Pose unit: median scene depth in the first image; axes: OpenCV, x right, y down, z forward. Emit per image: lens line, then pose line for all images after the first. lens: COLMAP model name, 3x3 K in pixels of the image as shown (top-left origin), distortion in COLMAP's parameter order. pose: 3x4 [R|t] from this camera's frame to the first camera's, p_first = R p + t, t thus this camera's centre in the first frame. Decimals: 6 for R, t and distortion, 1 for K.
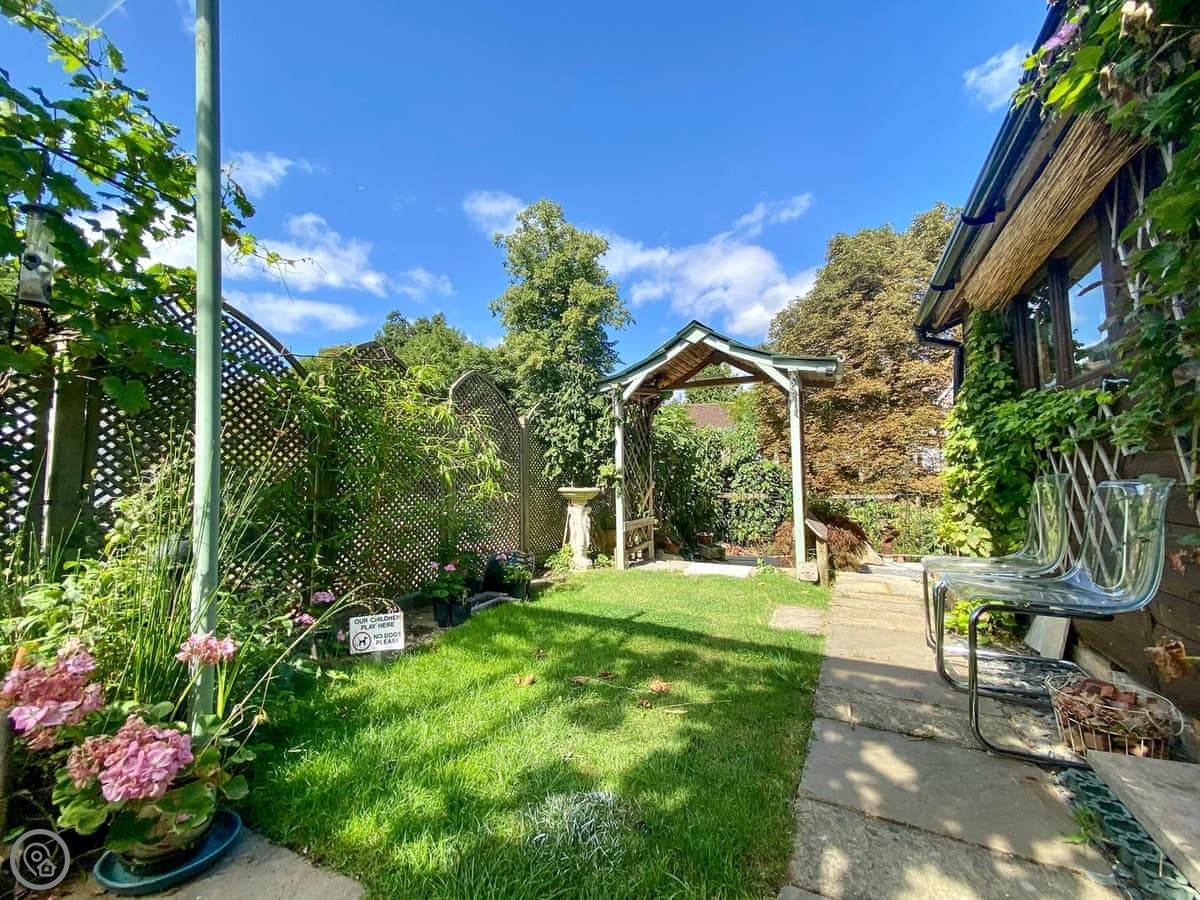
lens RADIAL K [[454.9, 0, 602.8], [0, 454.9, 456.2], [0, 0, 1]] dist [0.000873, -0.000014]
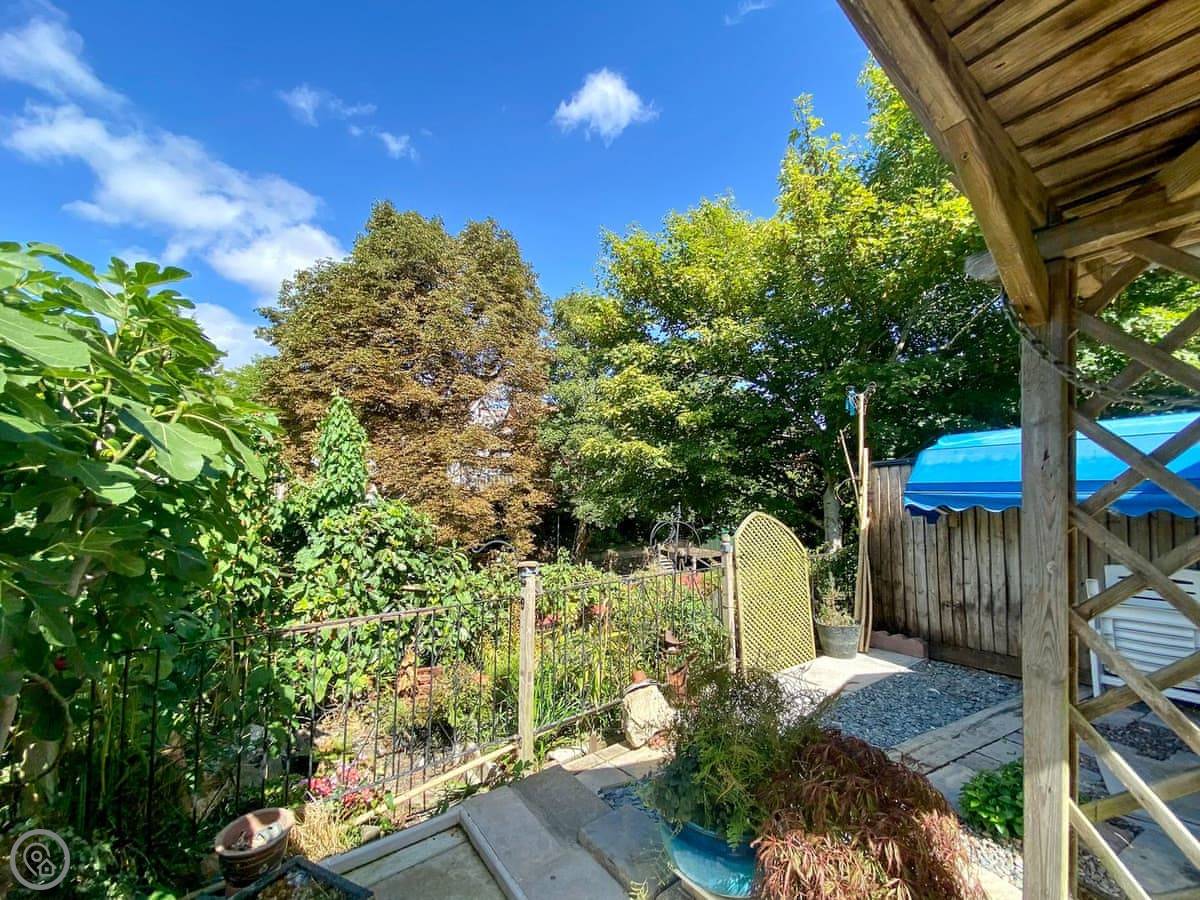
lens RADIAL K [[462.9, 0, 606.4], [0, 462.9, 488.0], [0, 0, 1]] dist [0.001125, 0.000051]
pose [[0.535742, 0.009848, 0.844325, 0.089068], [-0.048328, 0.998650, 0.019017, -0.021472], [-0.842998, -0.050992, 0.535495, 0.574248]]
